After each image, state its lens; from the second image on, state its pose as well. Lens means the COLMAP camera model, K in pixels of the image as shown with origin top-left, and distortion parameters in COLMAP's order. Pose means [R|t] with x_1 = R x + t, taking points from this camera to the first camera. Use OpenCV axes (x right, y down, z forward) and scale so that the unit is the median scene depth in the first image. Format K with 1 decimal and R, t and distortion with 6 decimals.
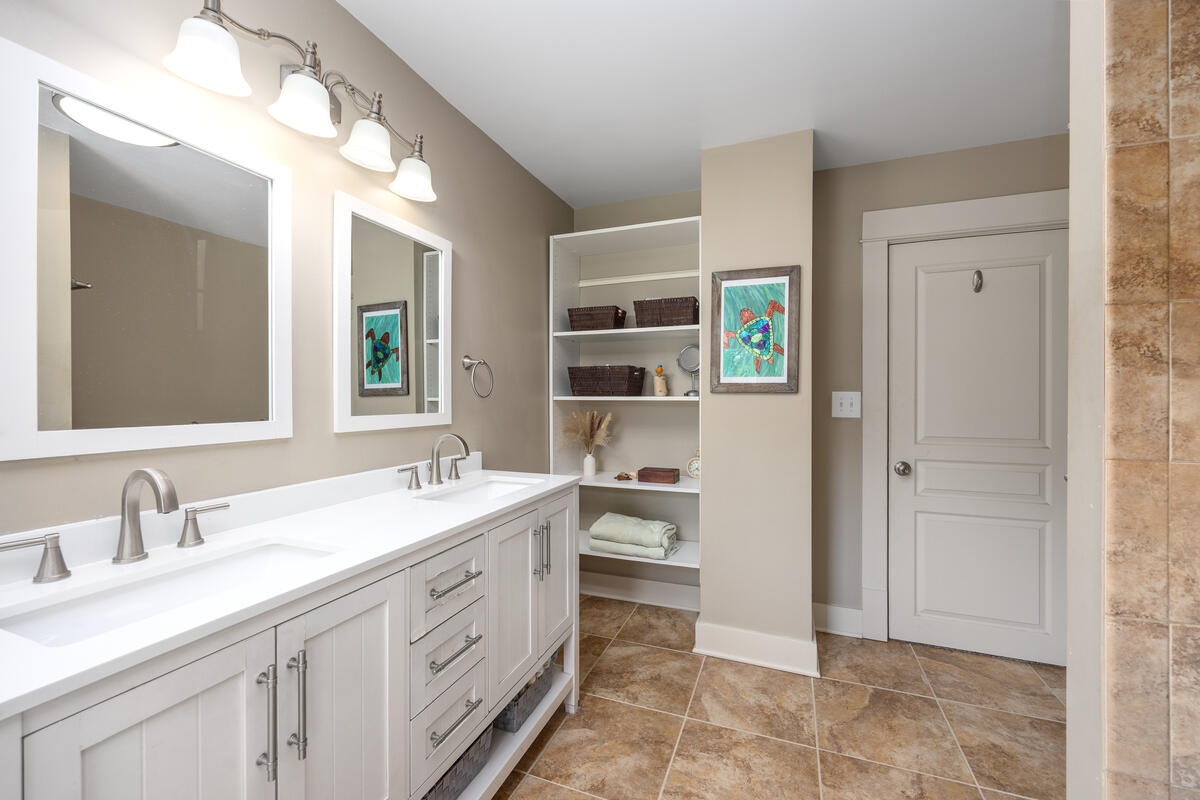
lens RADIAL K [[489.5, 0, 607.1], [0, 489.5, 399.3], [0, 0, 1]] dist [0.000854, -0.000136]
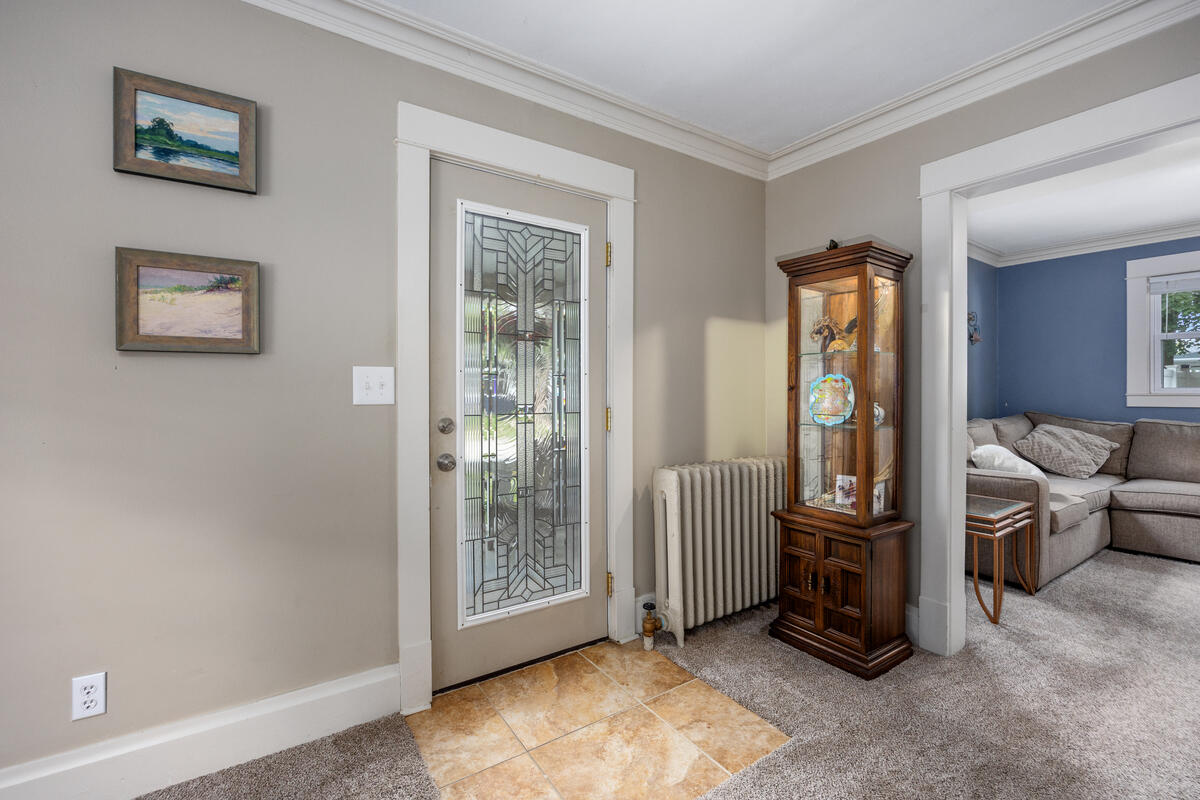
lens RADIAL K [[506.3, 0, 605.4], [0, 506.3, 397.9], [0, 0, 1]] dist [-0.012412, -0.000748]
pose [[-0.810268, 0.010852, 0.585959, -0.160071], [0.007696, 0.999939, -0.007877, 0.043792], [-0.586009, -0.001873, -0.810302, 1.658613]]
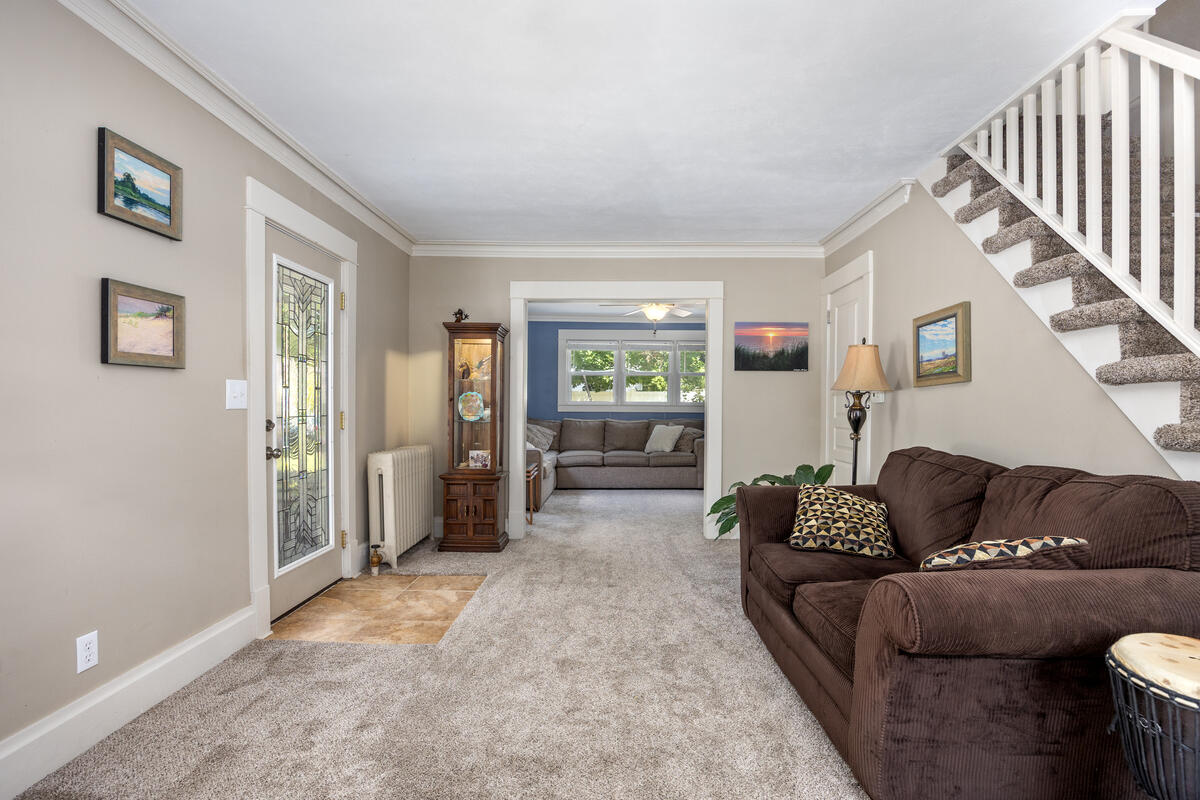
lens RADIAL K [[552.4, 0, 606.4], [0, 552.4, 407.1], [0, 0, 1]] dist [-0.004438, -0.000763]
pose [[-0.943099, 0.003668, -0.332491, 0.314327], [0.003462, 0.999993, 0.001211, 0.042461], [0.332493, -0.000009, -0.943106, 2.657639]]
